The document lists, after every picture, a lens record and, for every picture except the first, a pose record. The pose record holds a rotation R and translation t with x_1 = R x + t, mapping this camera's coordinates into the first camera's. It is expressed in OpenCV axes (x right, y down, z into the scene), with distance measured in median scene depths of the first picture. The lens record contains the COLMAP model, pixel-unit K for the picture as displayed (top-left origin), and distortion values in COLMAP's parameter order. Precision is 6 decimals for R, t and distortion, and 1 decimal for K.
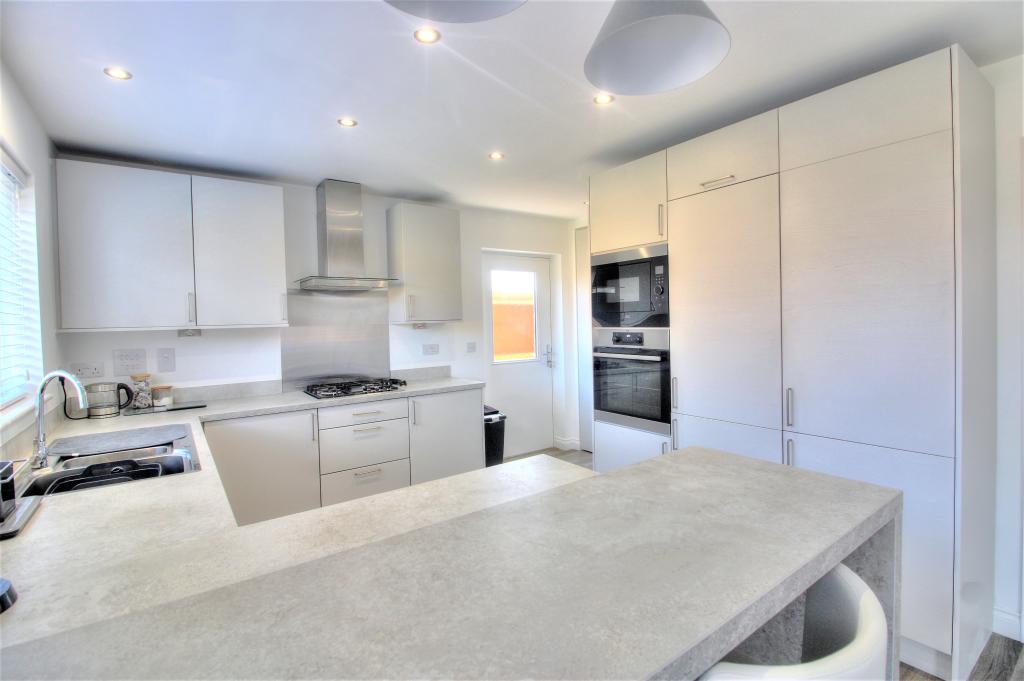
lens RADIAL K [[478.5, 0, 512.5], [0, 478.5, 335.3], [0, 0, 1]] dist [0.001427, 0.000147]
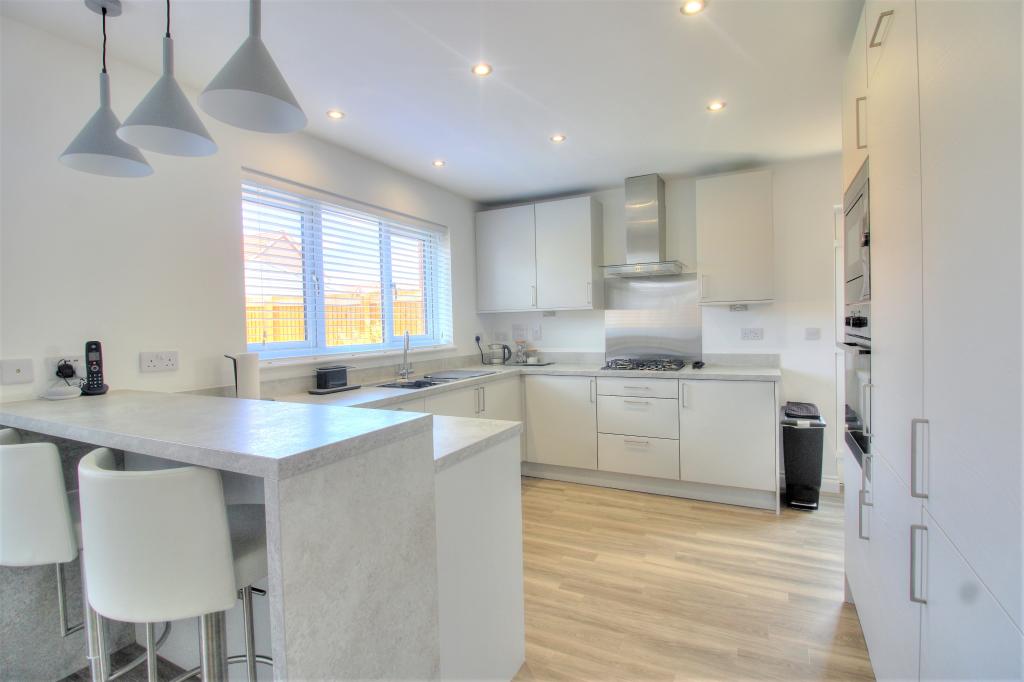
lens RADIAL K [[476.7, 0, 525.6], [0, 476.7, 331.5], [0, 0, 1]] dist [0.001705, -0.018811]
pose [[0.466904, 0.029438, -0.883818, 0.533375], [-0.016949, 0.999560, 0.024339, 0.013518], [0.884146, 0.003616, 0.467197, 0.274036]]
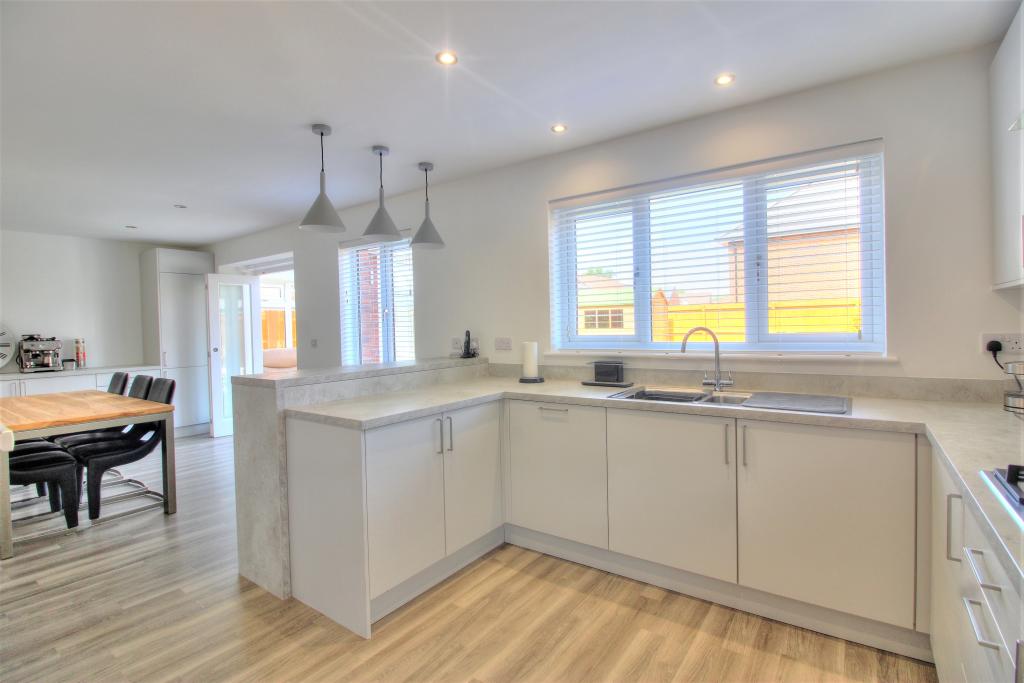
lens RADIAL K [[476.7, 0, 525.6], [0, 476.7, 332.0], [0, 0, 1]] dist [0.001705, -0.018811]
pose [[-0.943706, 0.054014, -0.326346, 0.029453], [0.037935, 0.997741, 0.055441, -0.006495], [0.328604, 0.039940, -0.943623, 1.174788]]
